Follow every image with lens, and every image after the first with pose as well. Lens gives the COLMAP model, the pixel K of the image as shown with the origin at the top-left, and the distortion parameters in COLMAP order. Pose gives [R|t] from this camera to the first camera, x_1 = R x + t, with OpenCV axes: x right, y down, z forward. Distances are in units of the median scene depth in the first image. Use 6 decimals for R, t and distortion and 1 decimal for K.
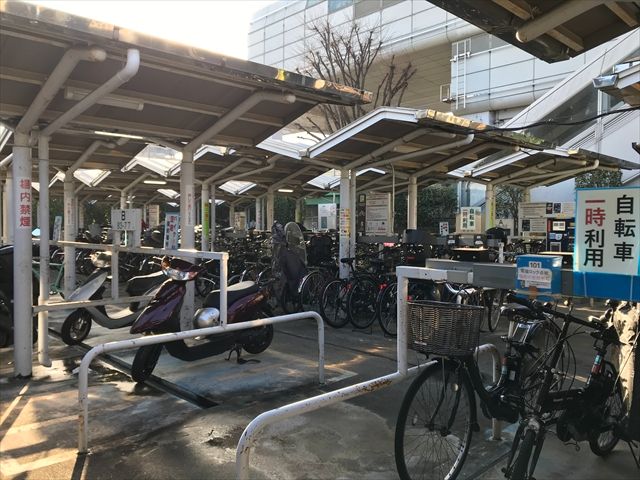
lens RADIAL K [[522.8, 0, 320.0], [0, 522.8, 240.0], [0, 0, 1]] dist [0.005045, 0.005631]
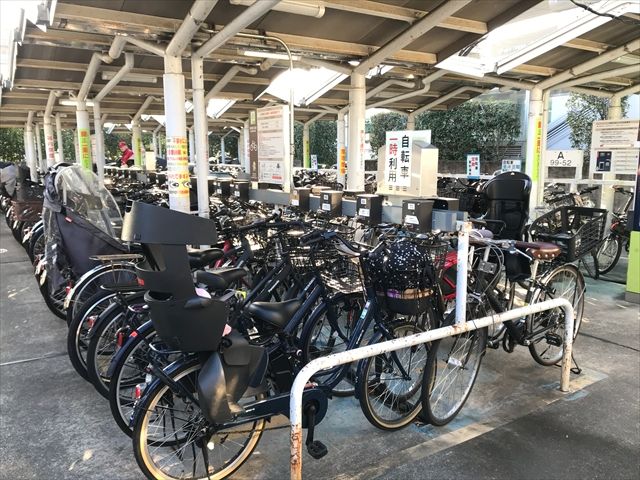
lens RADIAL K [[522.8, 0, 320.0], [0, 522.8, 240.0], [0, 0, 1]] dist [0.005045, 0.005631]
pose [[0.982729, 0.019882, -0.183981, 0.210842], [0.005581, 0.990574, 0.136862, -0.024414], [0.184968, -0.135525, 0.973355, 0.401997]]
